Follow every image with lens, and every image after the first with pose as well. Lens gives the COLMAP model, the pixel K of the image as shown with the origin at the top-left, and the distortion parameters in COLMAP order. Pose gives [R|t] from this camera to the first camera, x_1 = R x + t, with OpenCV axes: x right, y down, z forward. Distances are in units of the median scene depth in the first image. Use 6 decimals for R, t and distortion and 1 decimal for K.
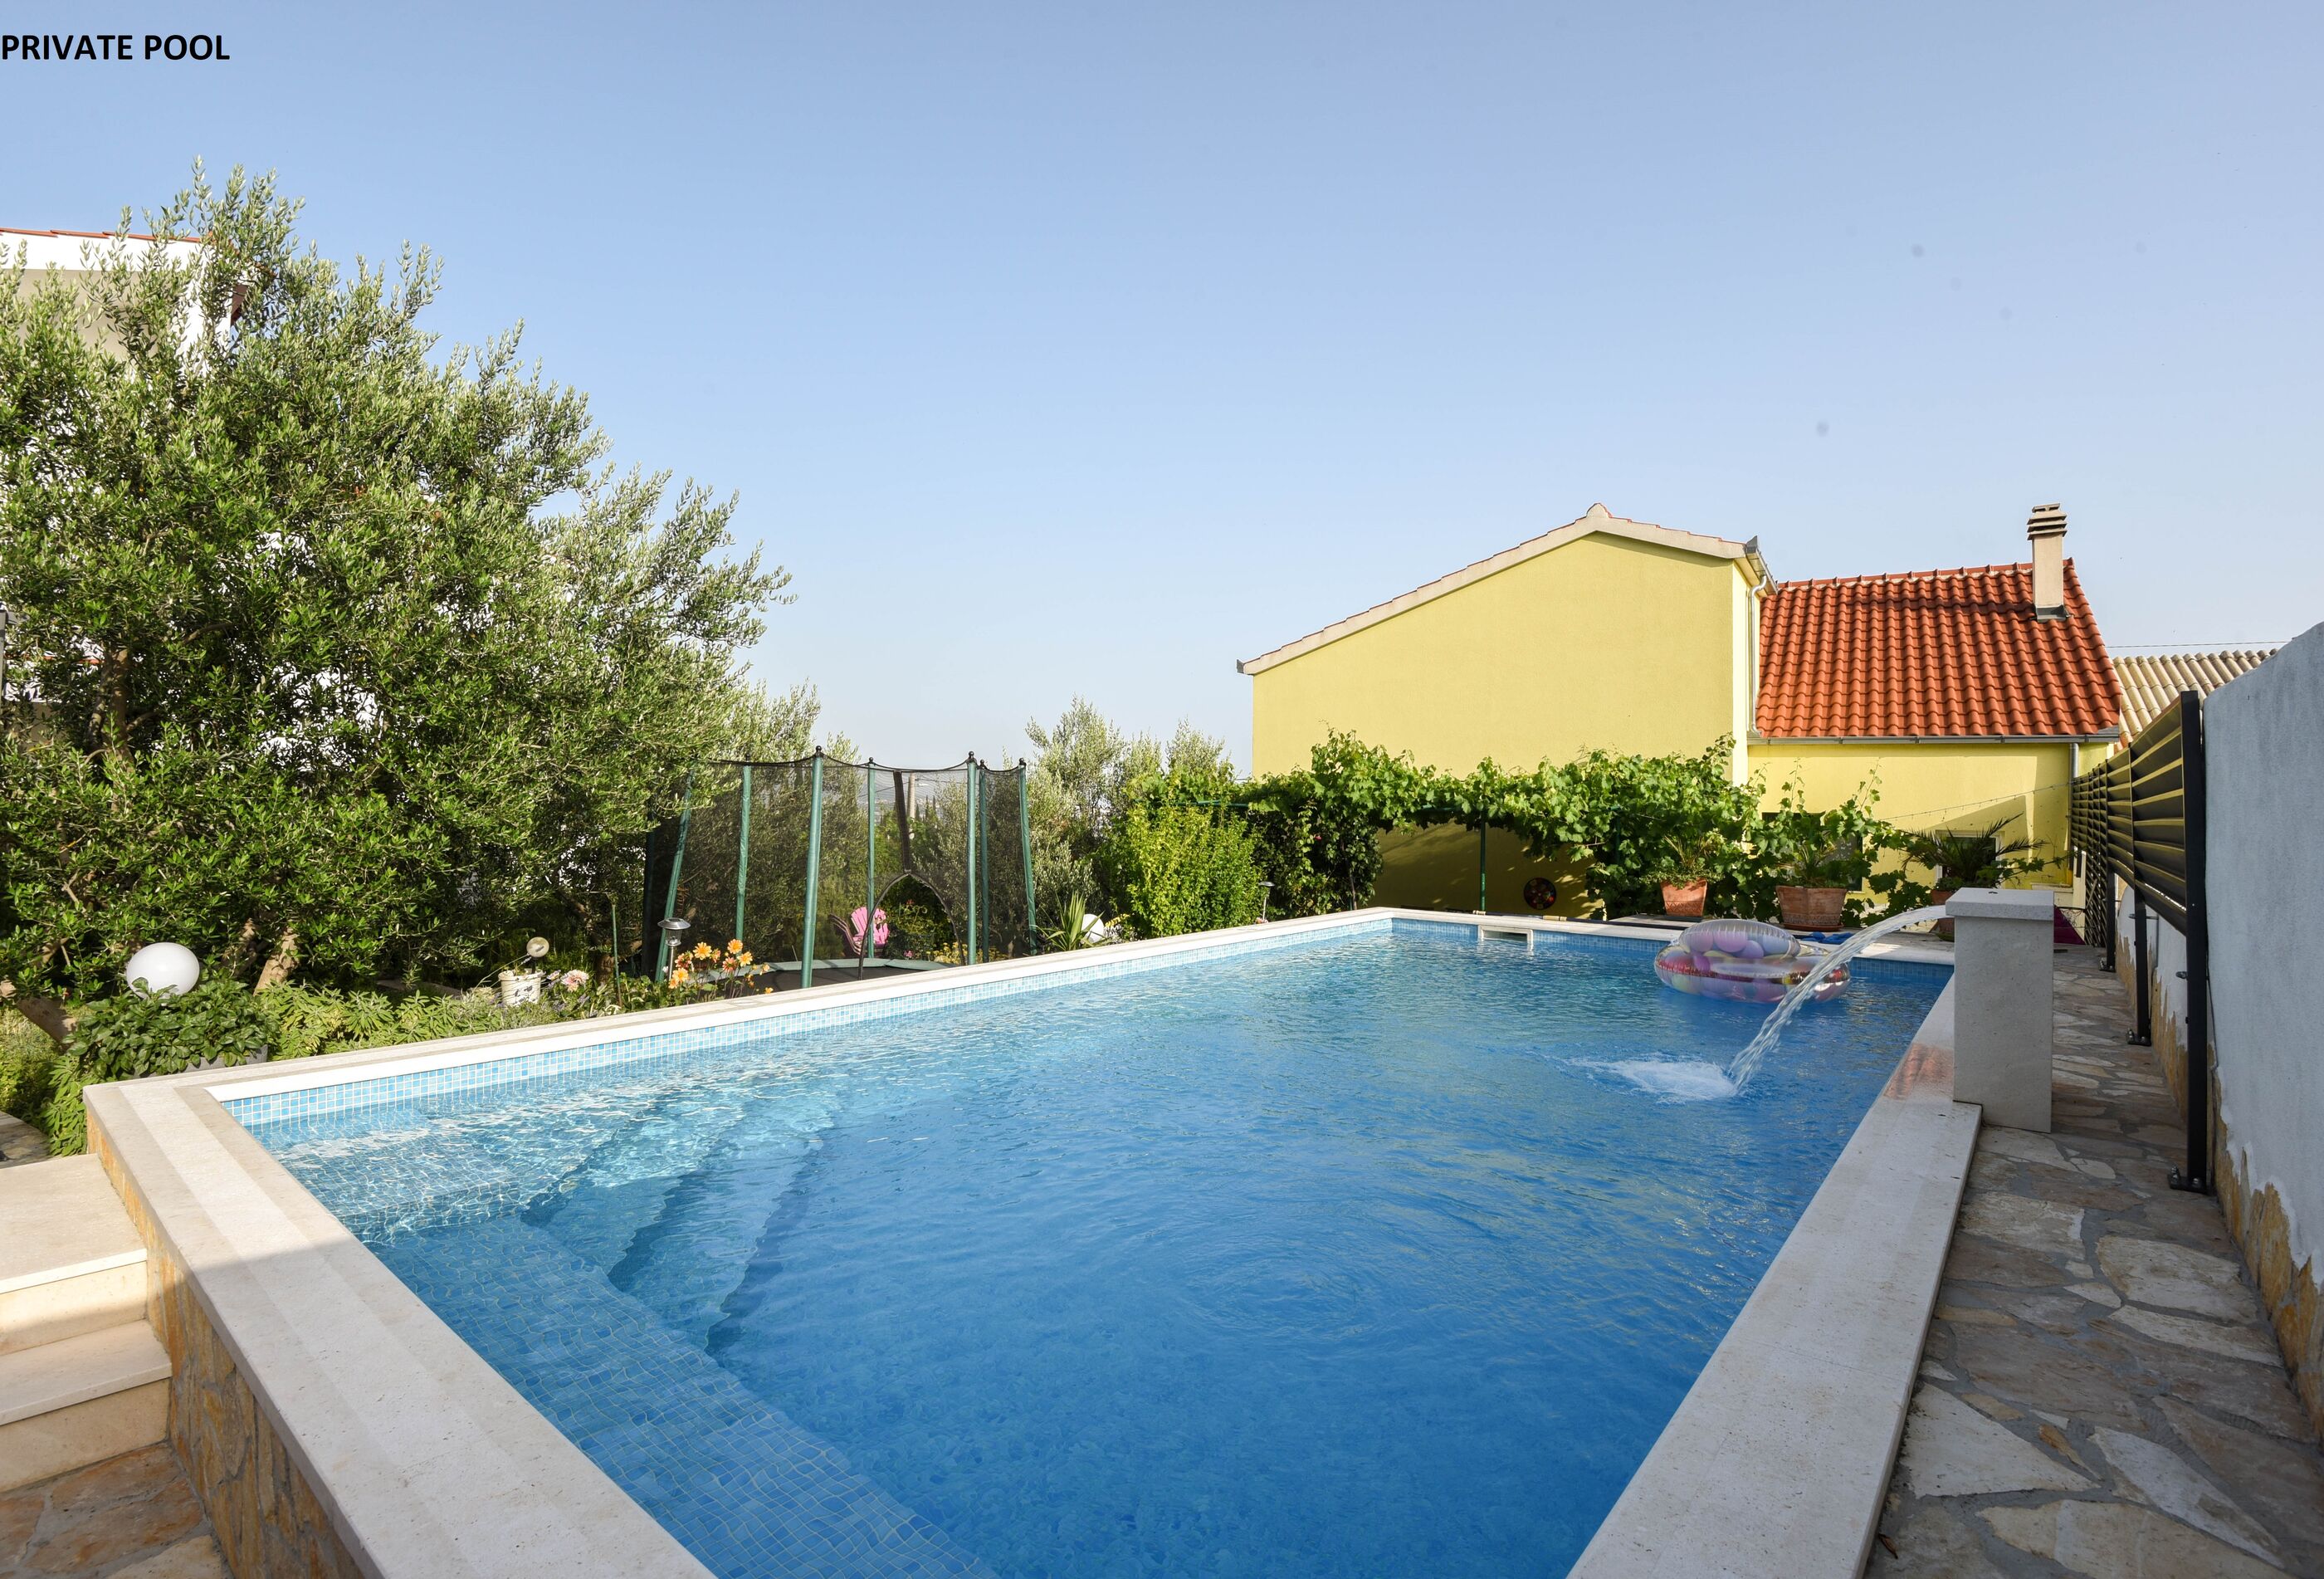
lens RADIAL K [[1118.5, 0, 1128.2], [0, 1118.5, 793.4], [0, 0, 1]] dist [-0.020120, -0.021670]
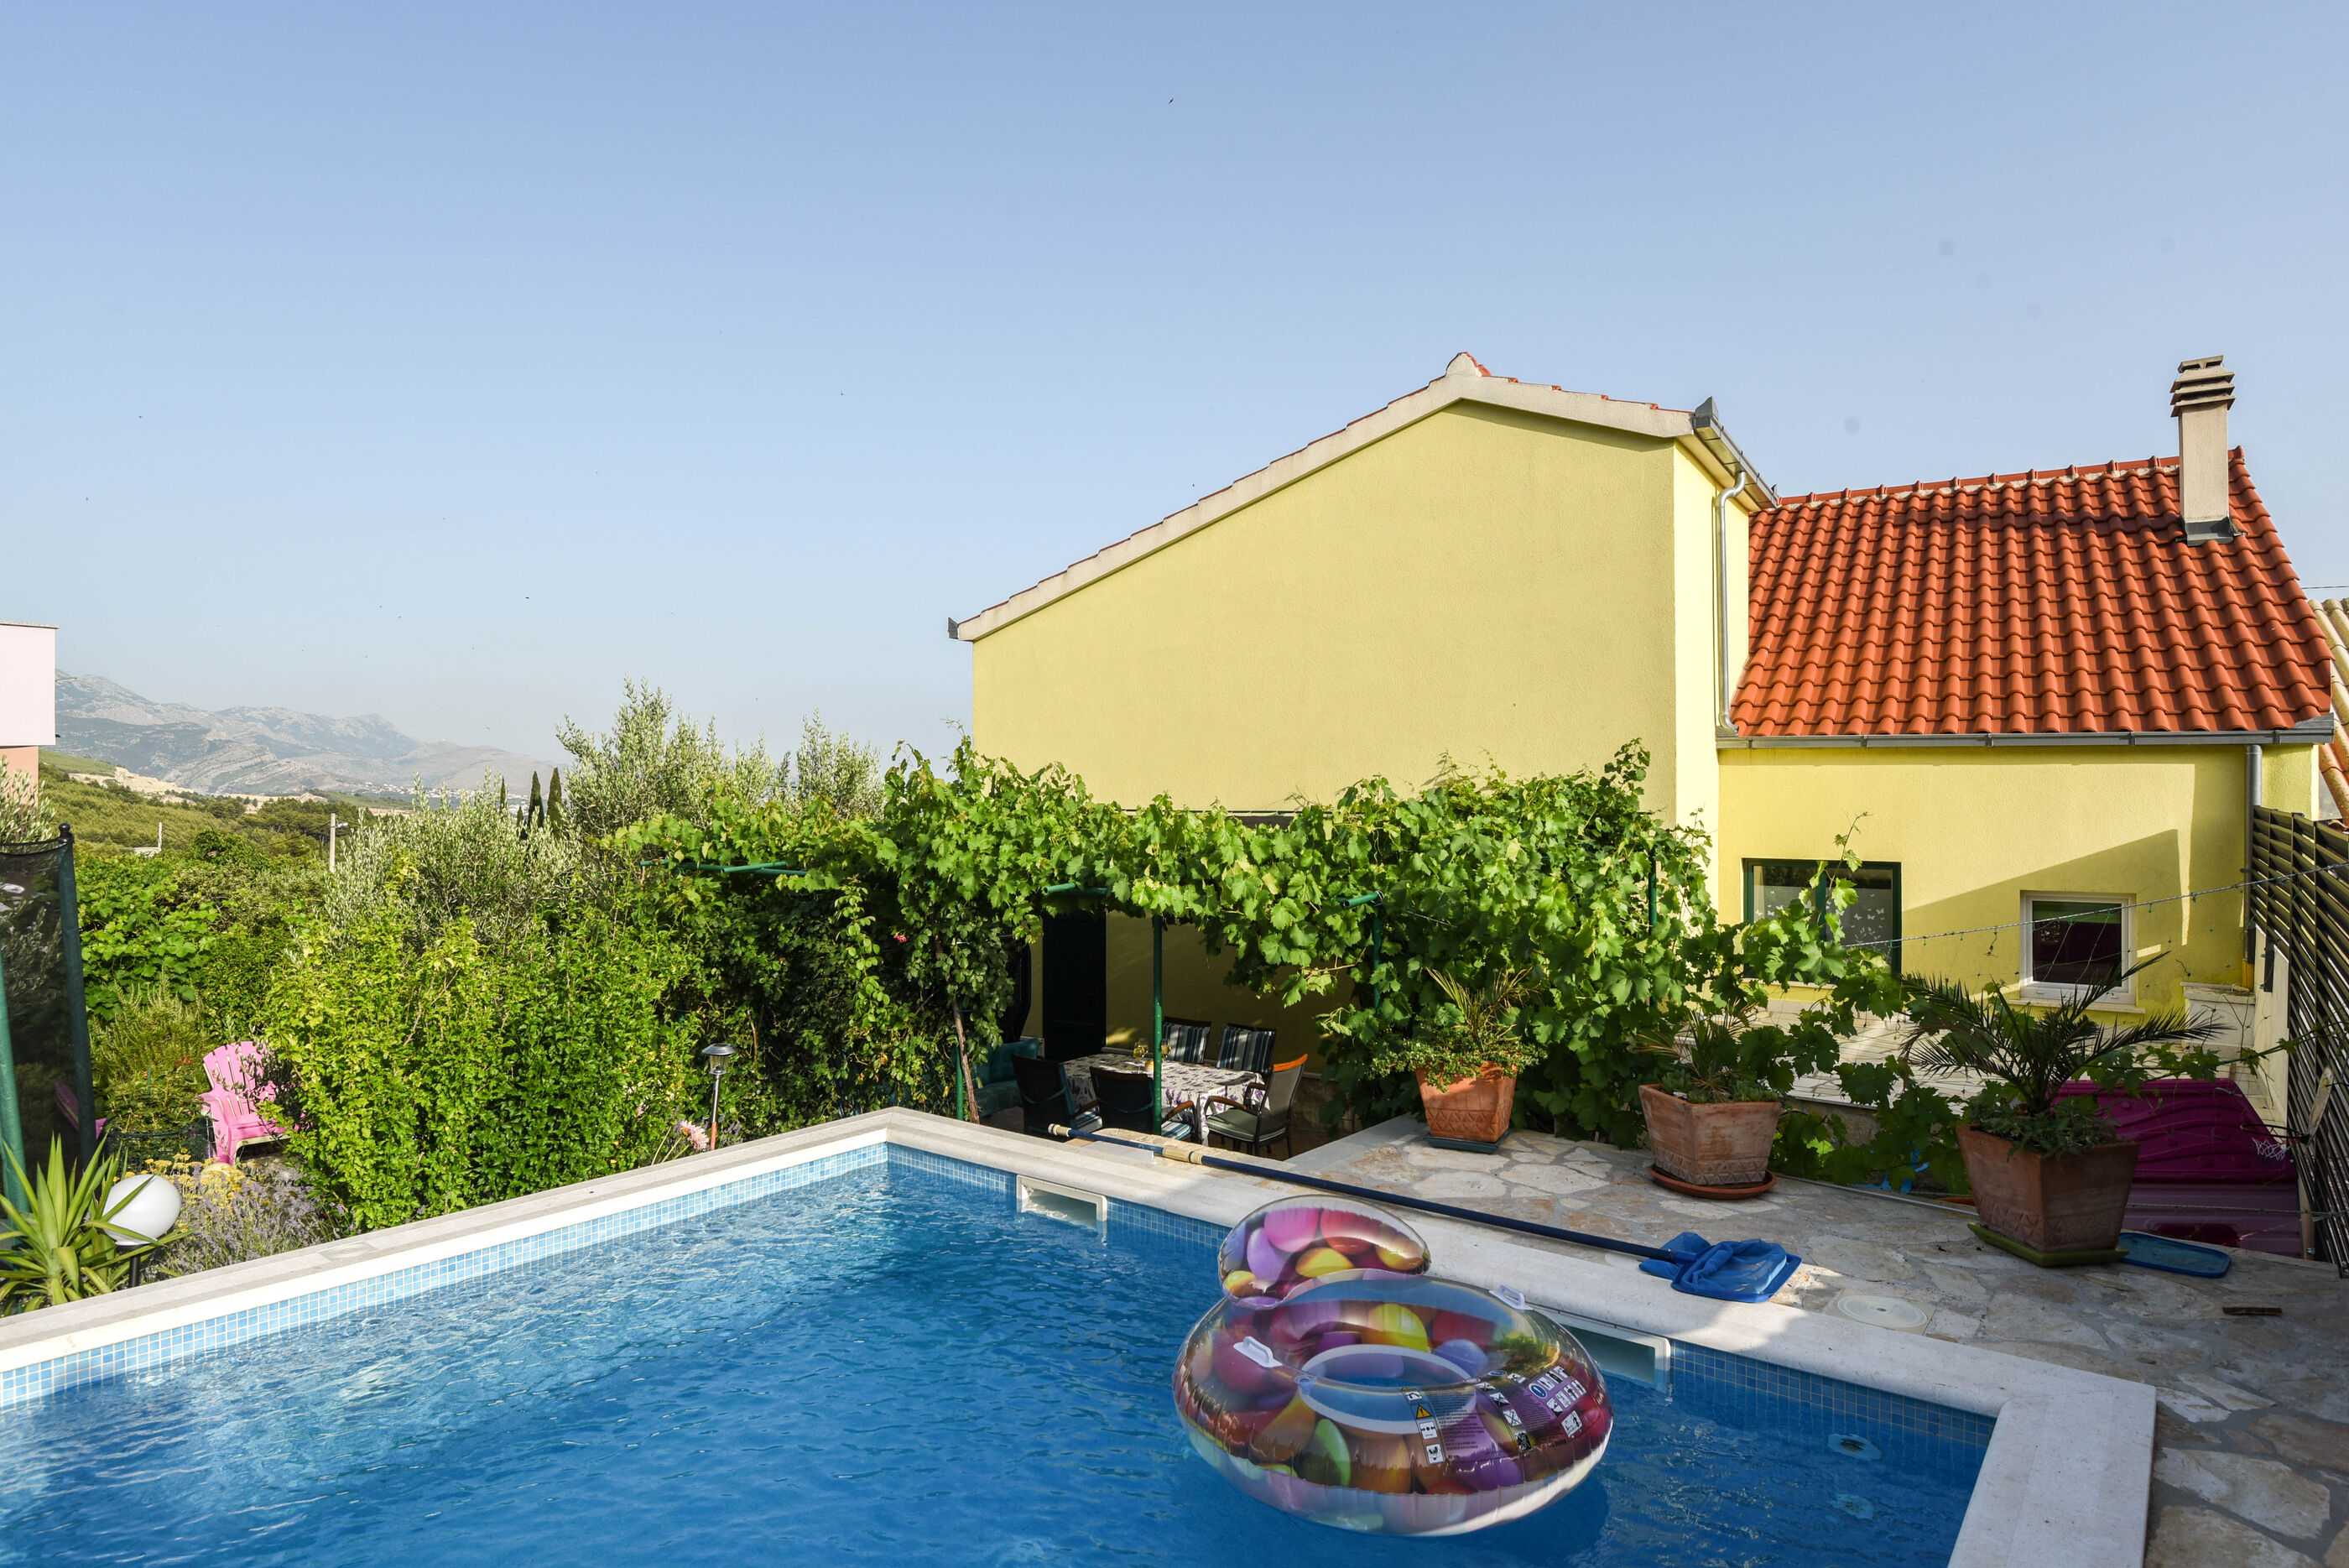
lens RADIAL K [[1345.9, 0, 1174.5], [0, 1345.9, 784.0], [0, 0, 1]] dist [0.007286, -0.029863]
pose [[0.998740, -0.012168, 0.048687, 0.276964], [0.012161, 0.999926, 0.000422, -0.035178], [-0.048688, 0.000171, 0.998814, 0.337721]]
